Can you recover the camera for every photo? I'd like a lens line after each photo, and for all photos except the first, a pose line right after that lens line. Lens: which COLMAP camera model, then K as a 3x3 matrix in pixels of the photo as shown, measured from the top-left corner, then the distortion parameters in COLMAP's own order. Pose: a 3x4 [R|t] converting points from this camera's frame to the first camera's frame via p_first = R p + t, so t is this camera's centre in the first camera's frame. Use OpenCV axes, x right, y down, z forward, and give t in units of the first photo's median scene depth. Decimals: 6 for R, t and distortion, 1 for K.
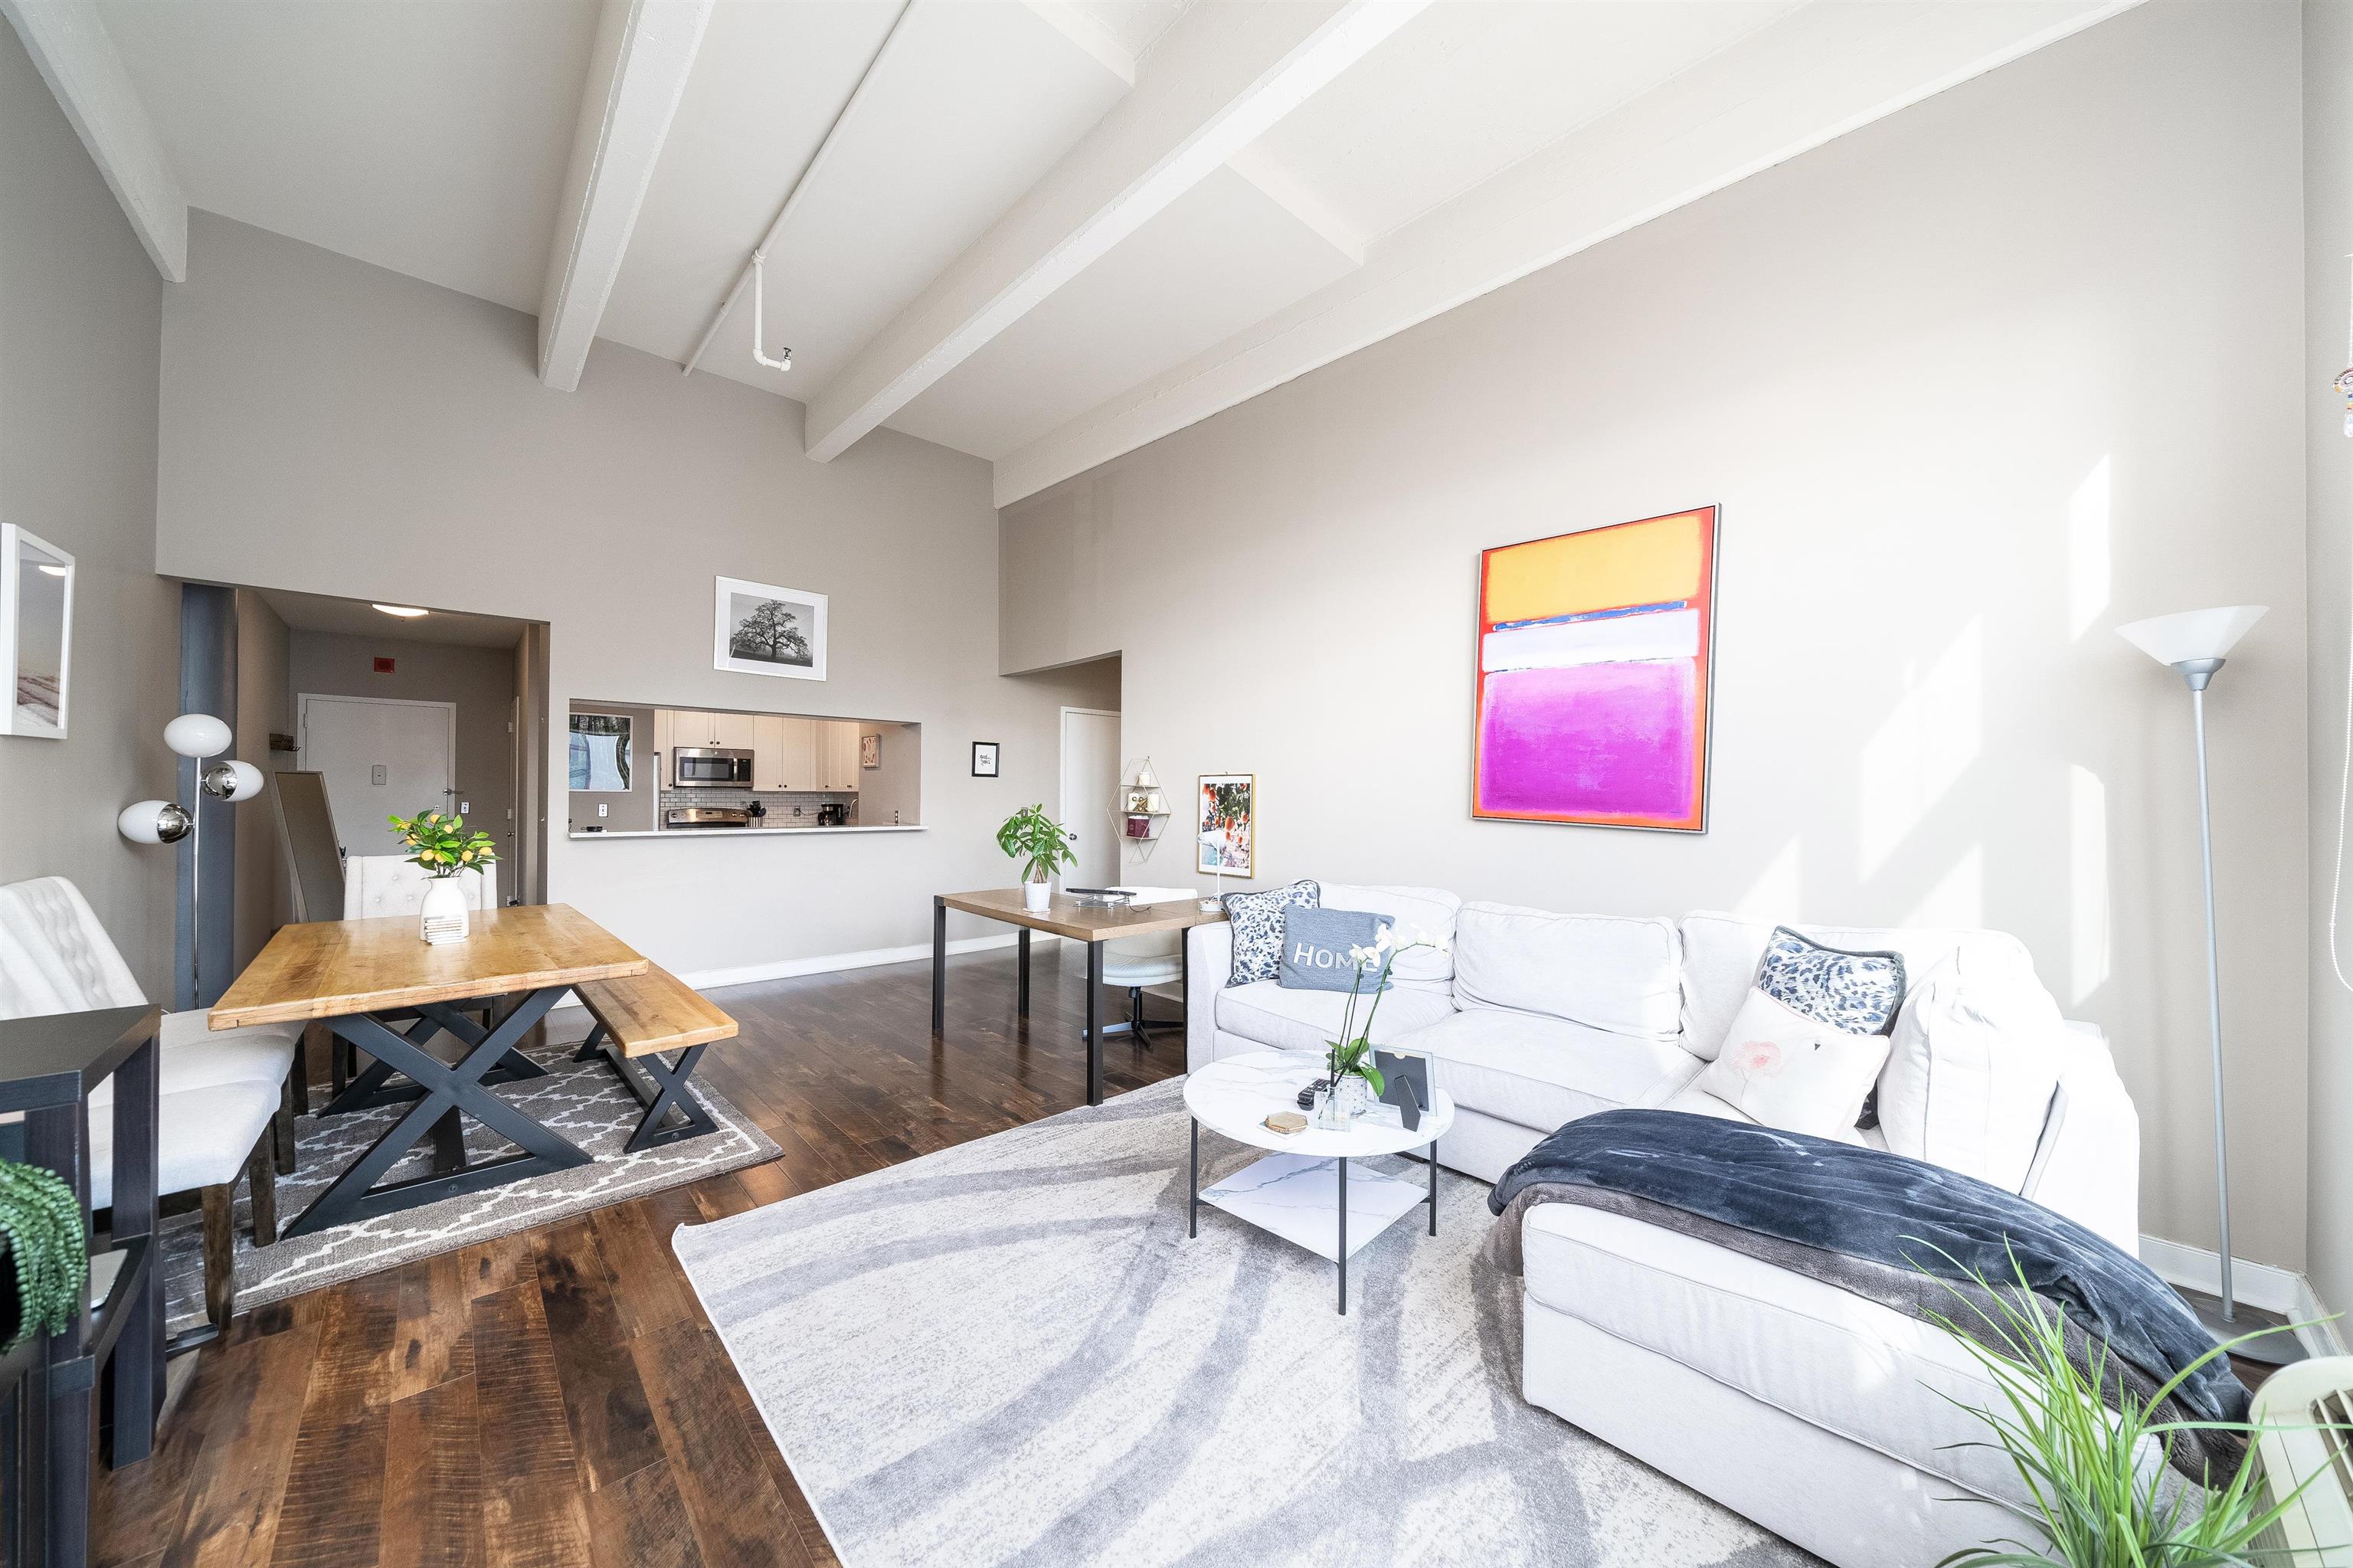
lens RADIAL K [[806.4, 0, 1179.1], [0, 806.4, 787.5], [0, 0, 1]] dist [-0.002871, -0.000269]
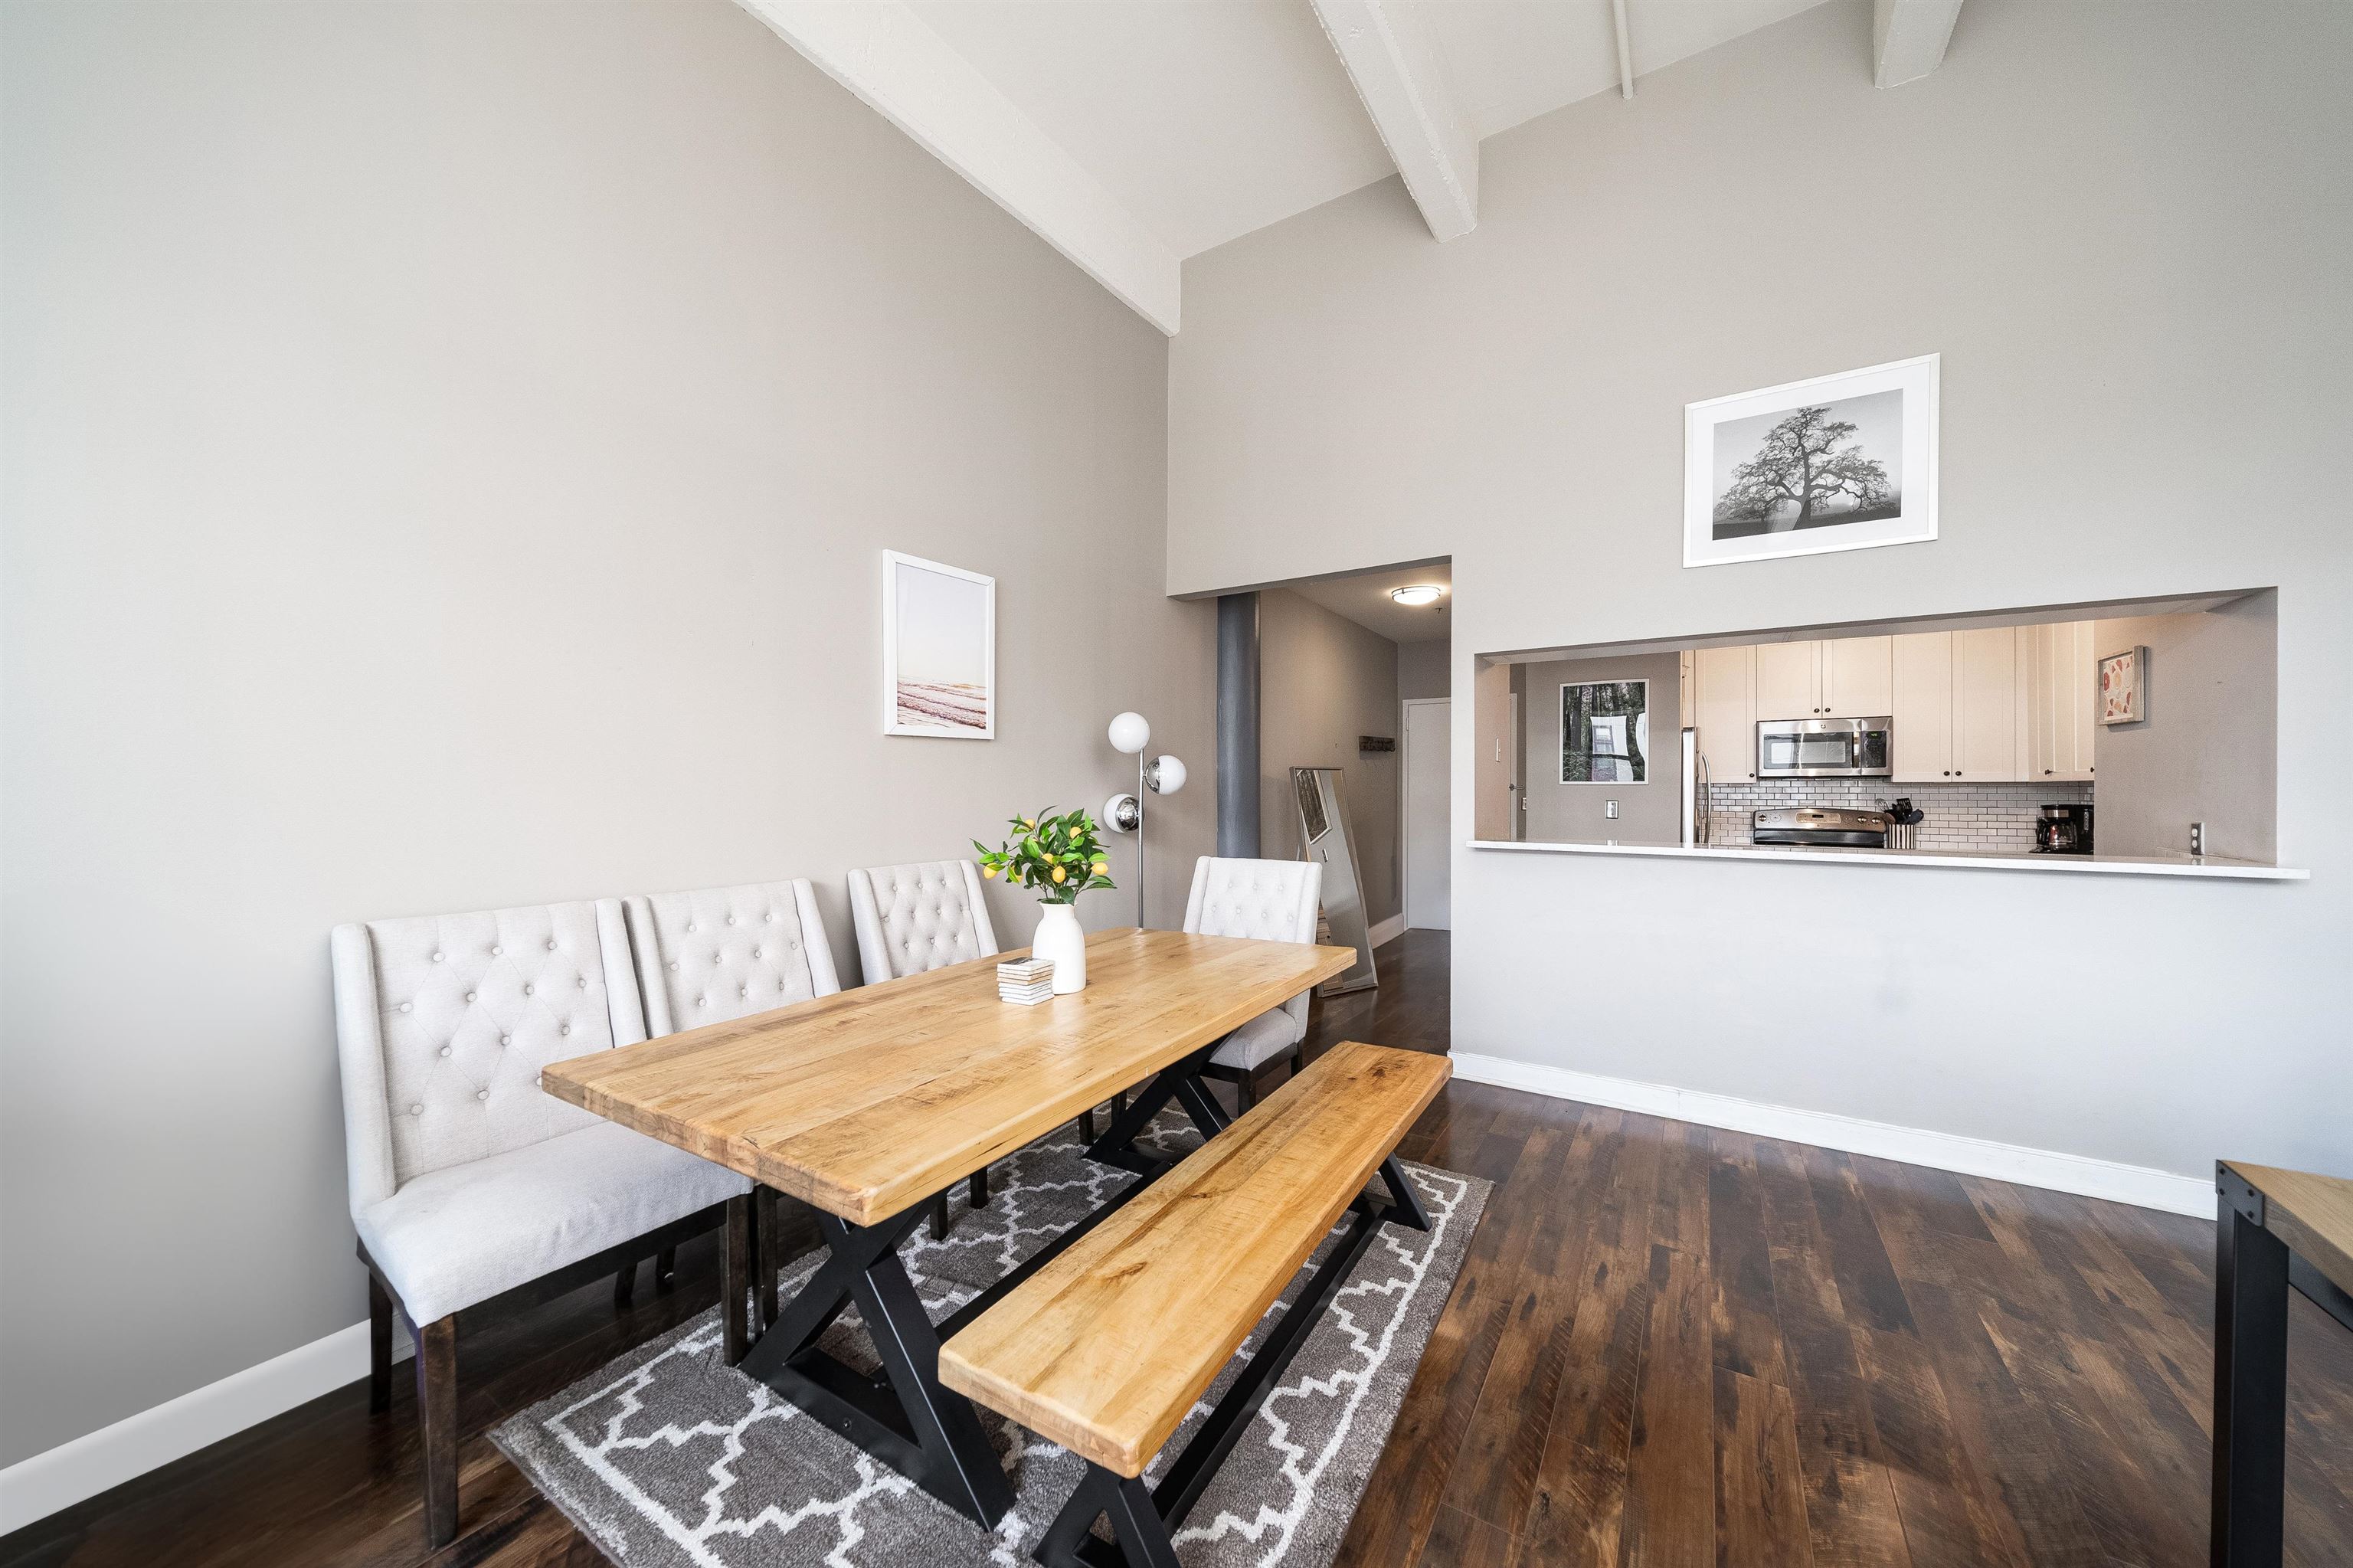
lens RADIAL K [[806.4, 0, 1179.1], [0, 806.4, 787.5], [0, 0, 1]] dist [-0.002871, -0.000269]
pose [[0.251601, -0.005746, -0.967814, -0.171582], [0.009579, 0.999948, -0.003447, 0.012889], [0.967784, -0.008404, 0.251643, 0.769641]]
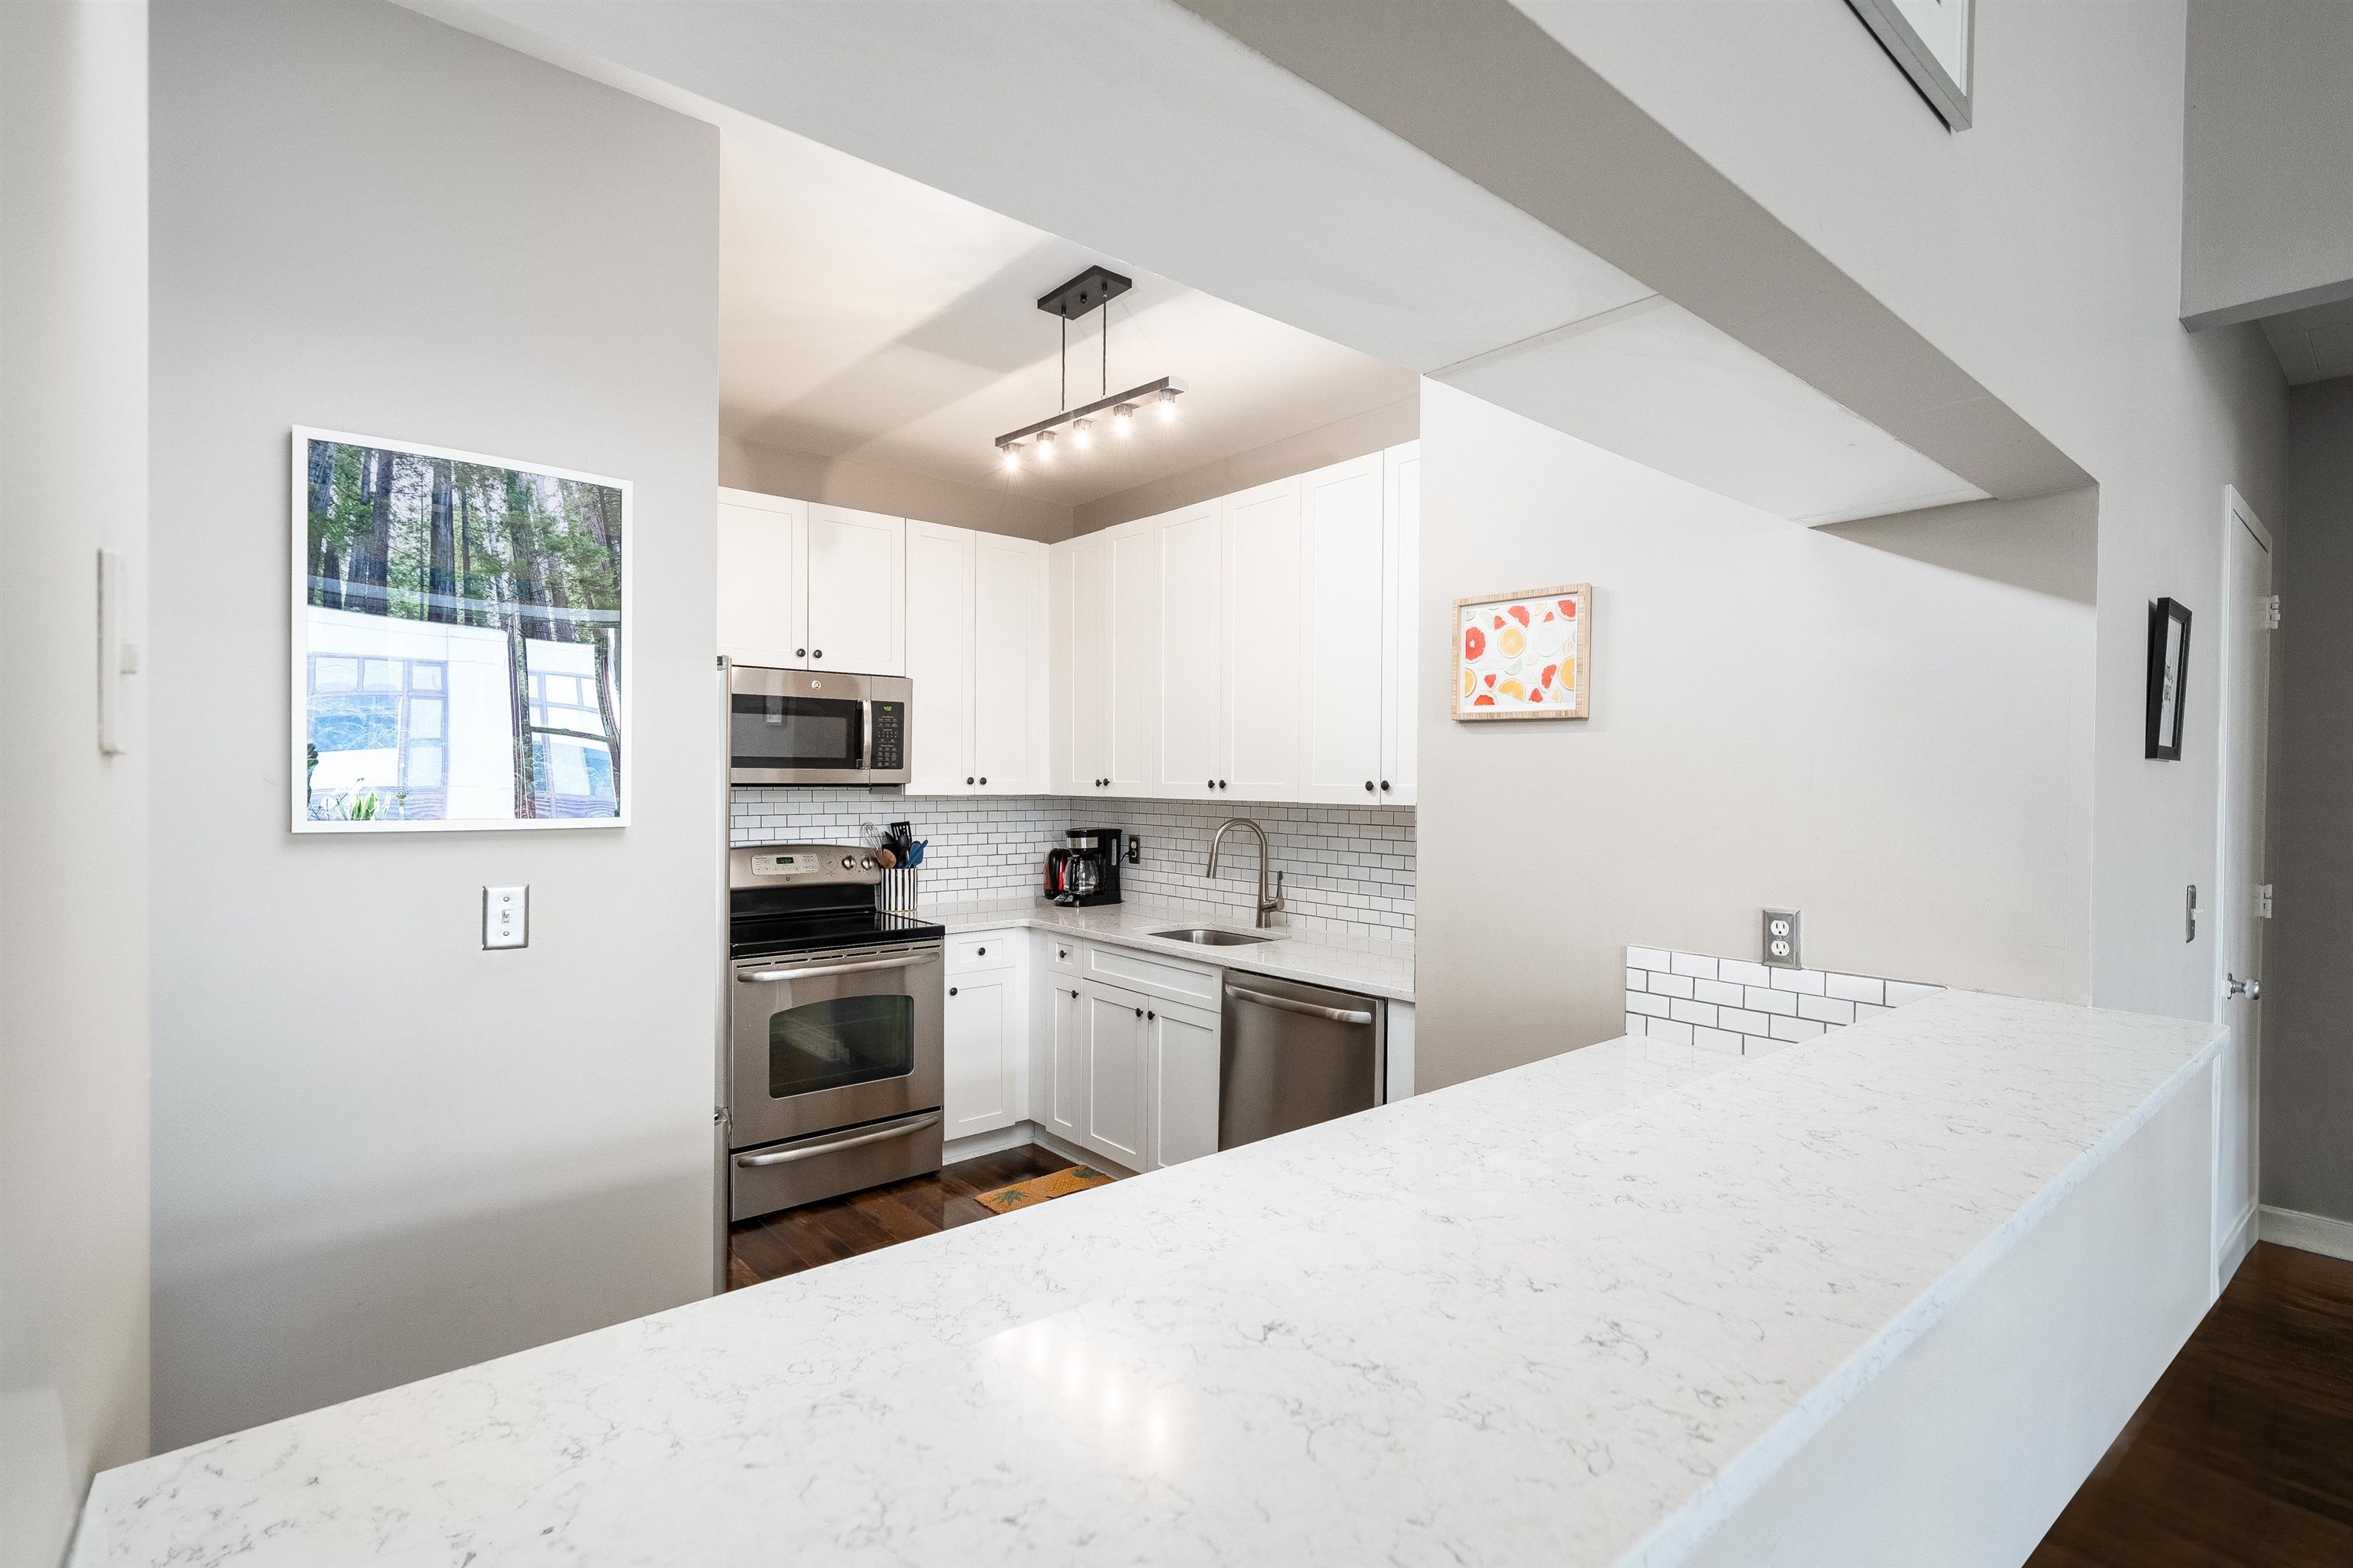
lens RADIAL K [[1089.1, 0, 1183.8], [0, 1089.1, 789.8], [0, 0, 1]] dist [-0.000111, 0.000244]
pose [[0.999374, 0.003093, -0.035229, -0.953440], [-0.002349, 0.999774, 0.021142, -0.020177], [0.035287, -0.021046, 0.999156, 1.305089]]
